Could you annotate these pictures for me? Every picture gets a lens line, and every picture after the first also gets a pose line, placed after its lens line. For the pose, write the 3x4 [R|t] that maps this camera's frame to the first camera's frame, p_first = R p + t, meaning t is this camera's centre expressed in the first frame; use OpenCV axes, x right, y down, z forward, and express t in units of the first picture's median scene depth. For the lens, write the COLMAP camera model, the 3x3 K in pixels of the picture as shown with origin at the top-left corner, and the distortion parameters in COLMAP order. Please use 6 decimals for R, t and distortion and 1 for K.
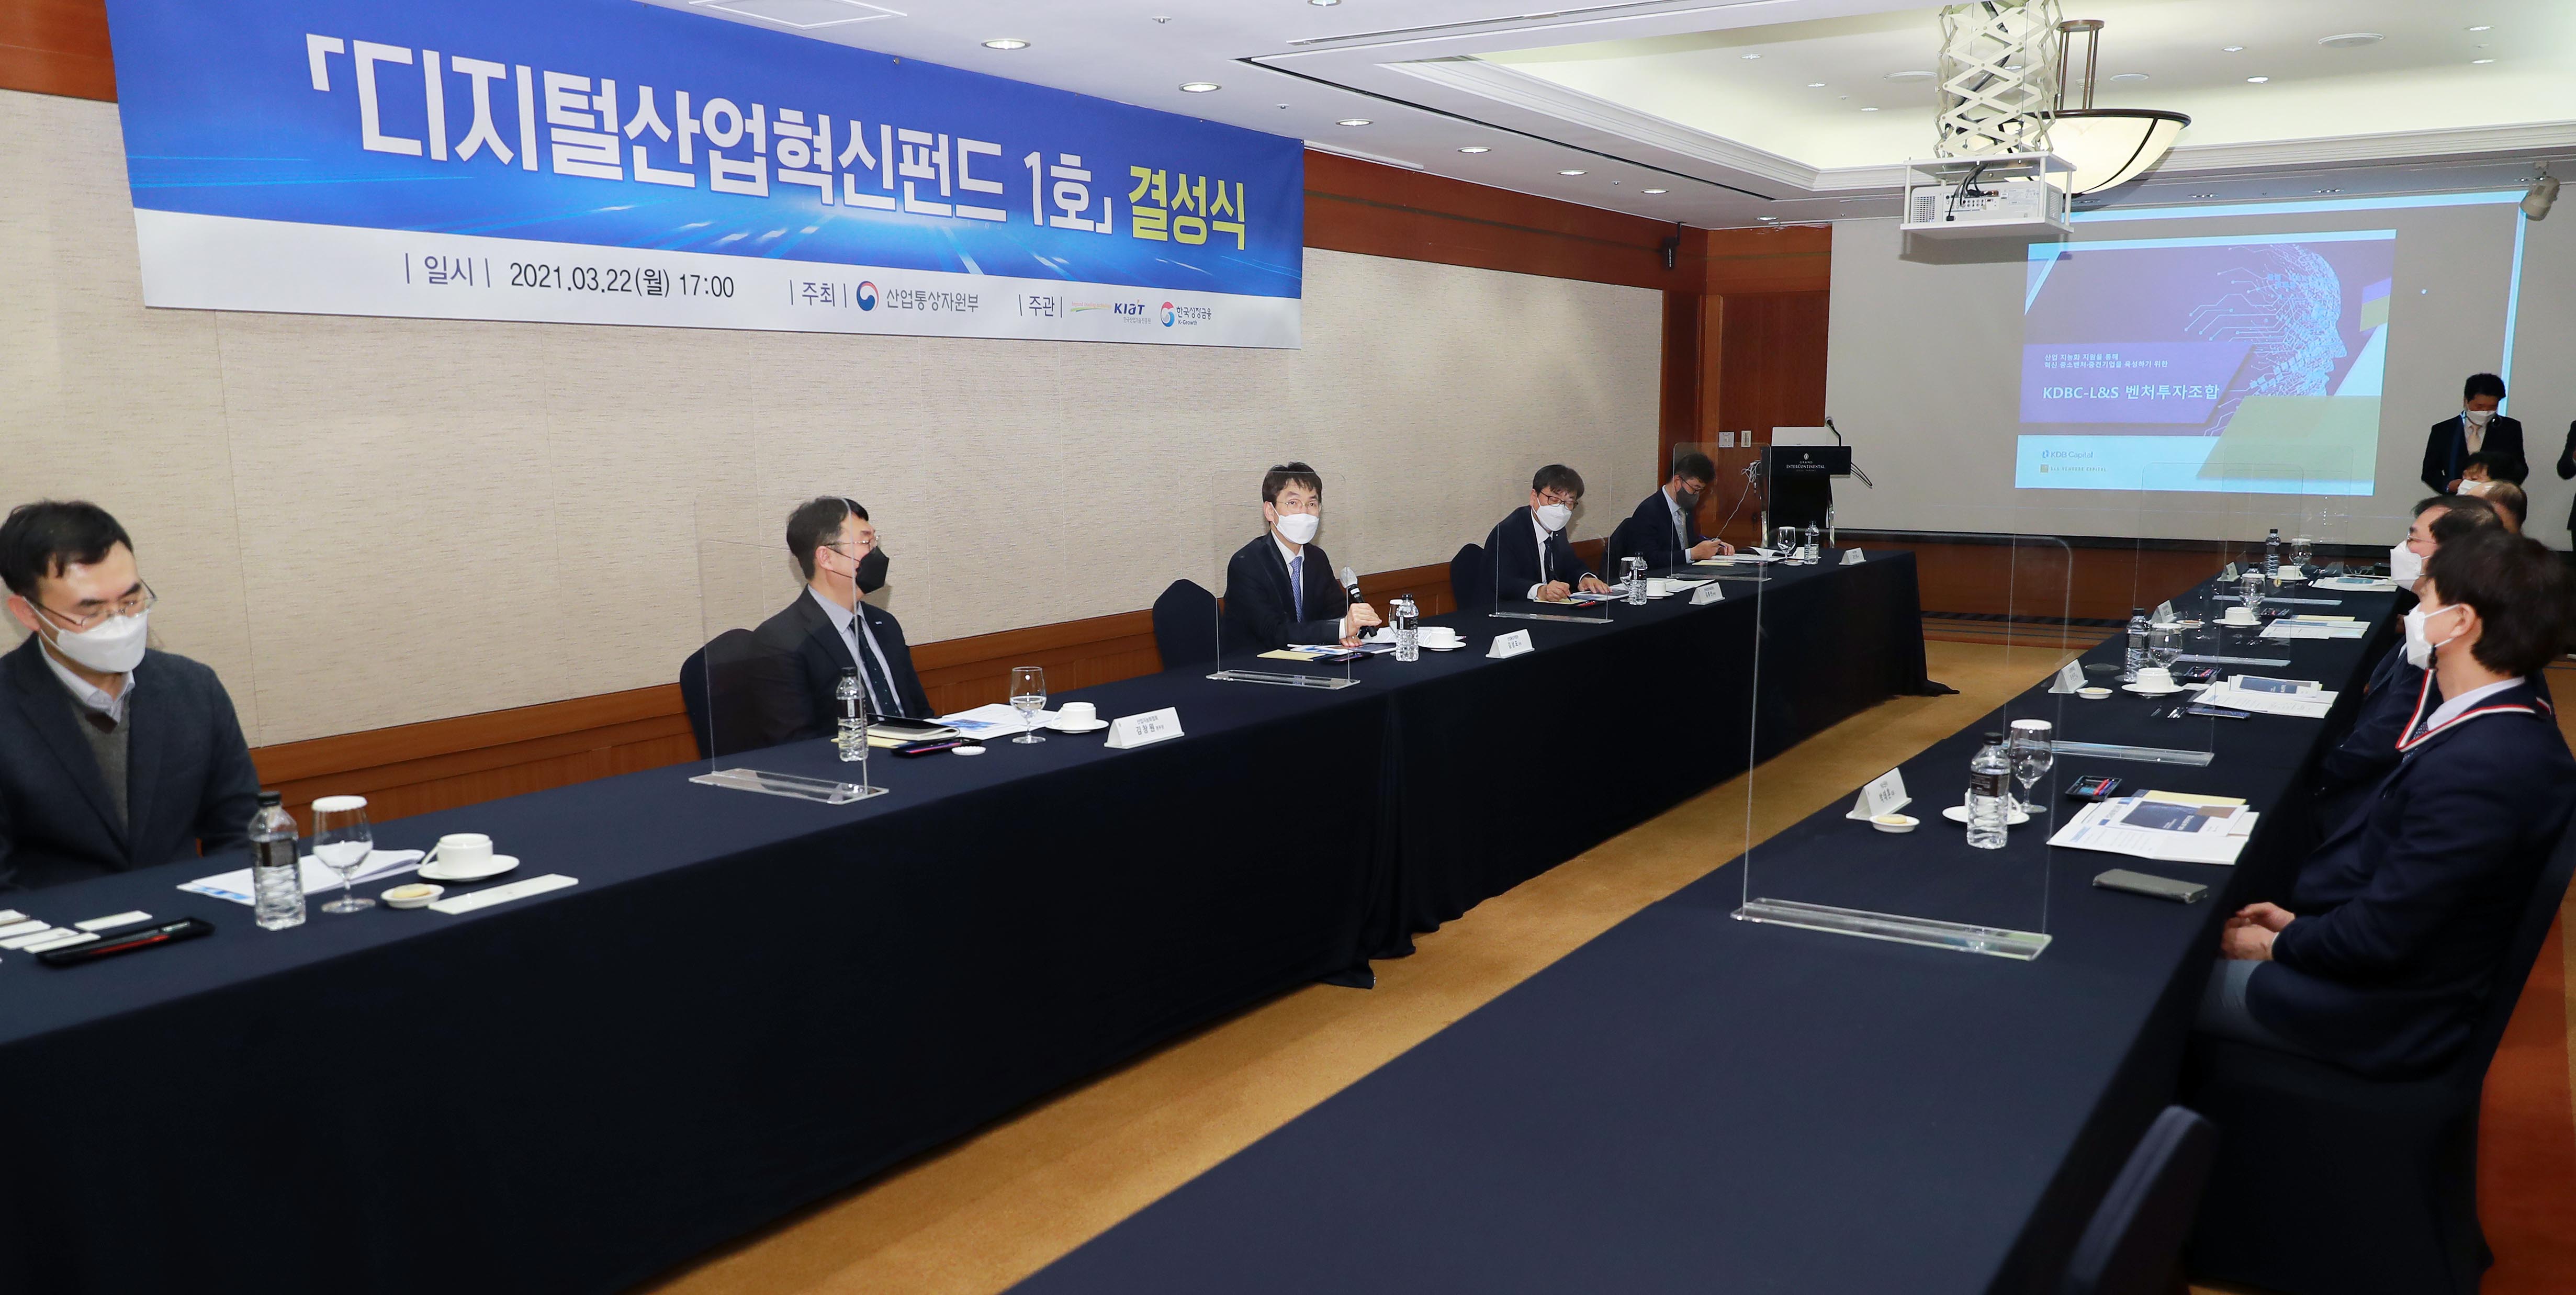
lens RADIAL K [[2002.7, 0, 1288.0], [0, 2002.7, 647.5], [0, 0, 1]] dist [-0.002127, -0.001086]
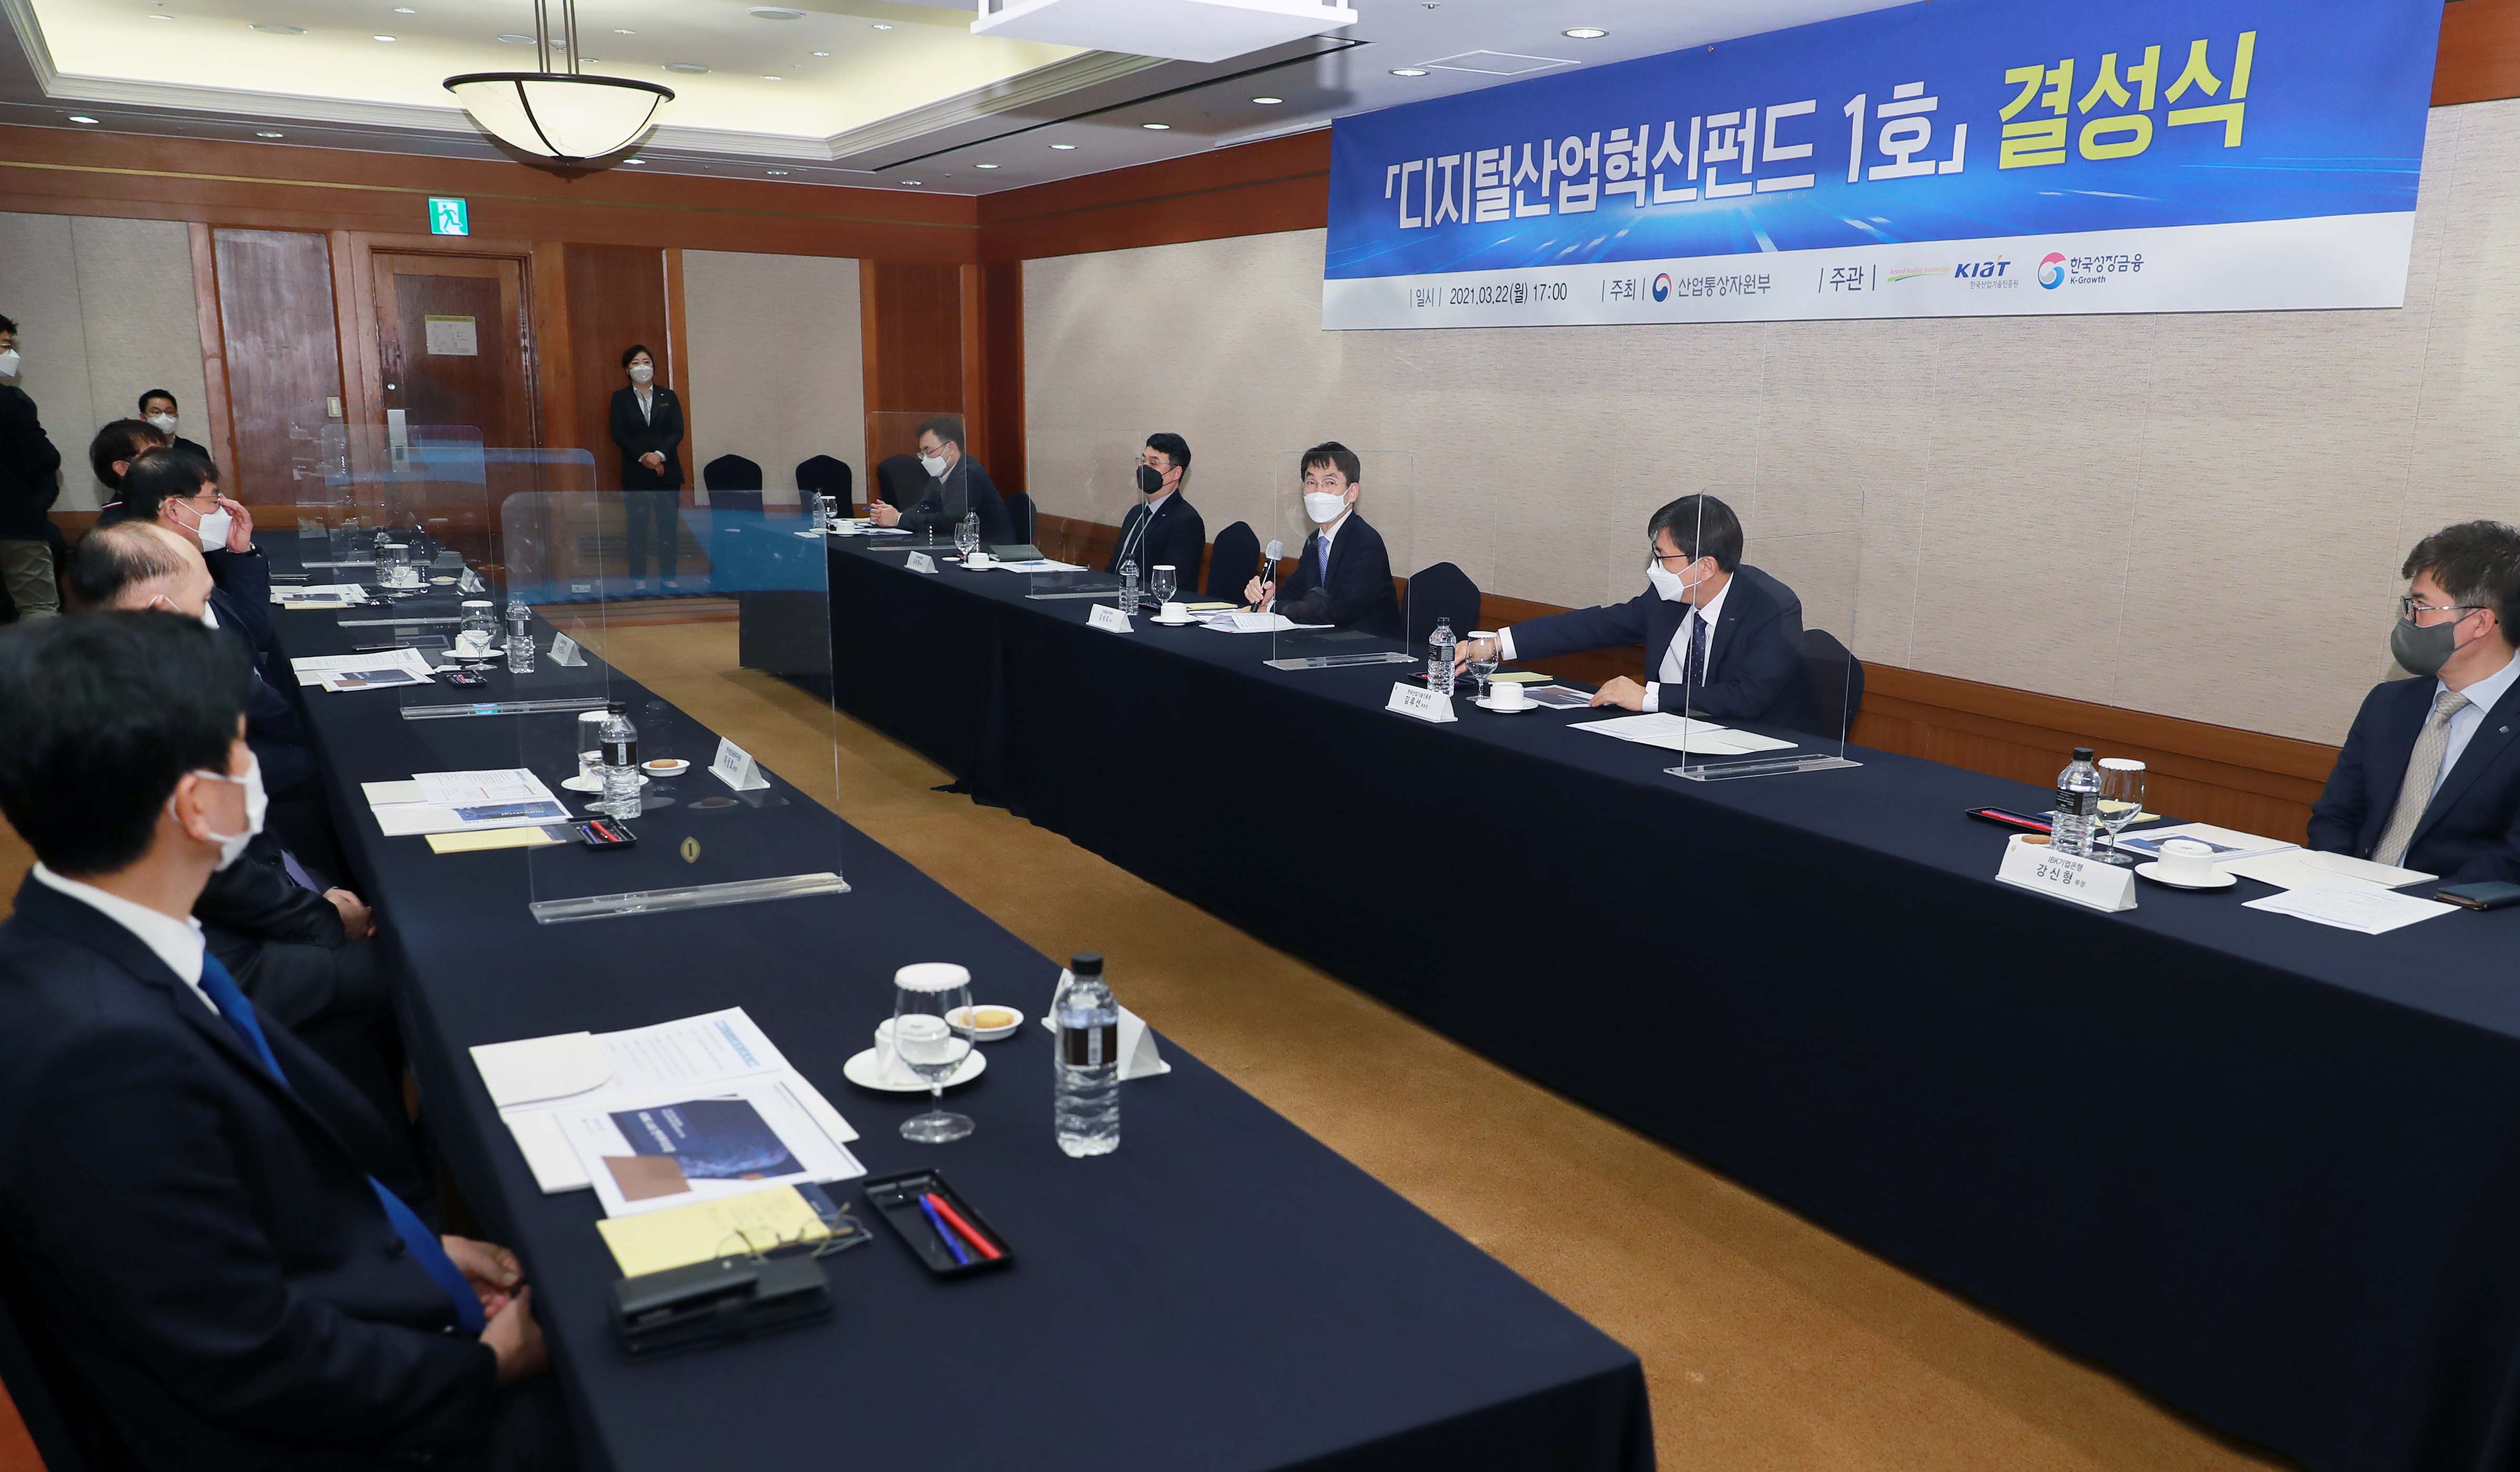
lens RADIAL K [[1876.6, 0, 1260.0], [0, 1876.6, 736.0], [0, 0, 1]] dist [-0.003493, -0.003798]
pose [[-0.473688, 0.158110, -0.866384, 0.783284], [-0.127781, 0.961004, 0.245240, -0.161383], [0.871374, 0.226875, -0.435012, 1.284184]]
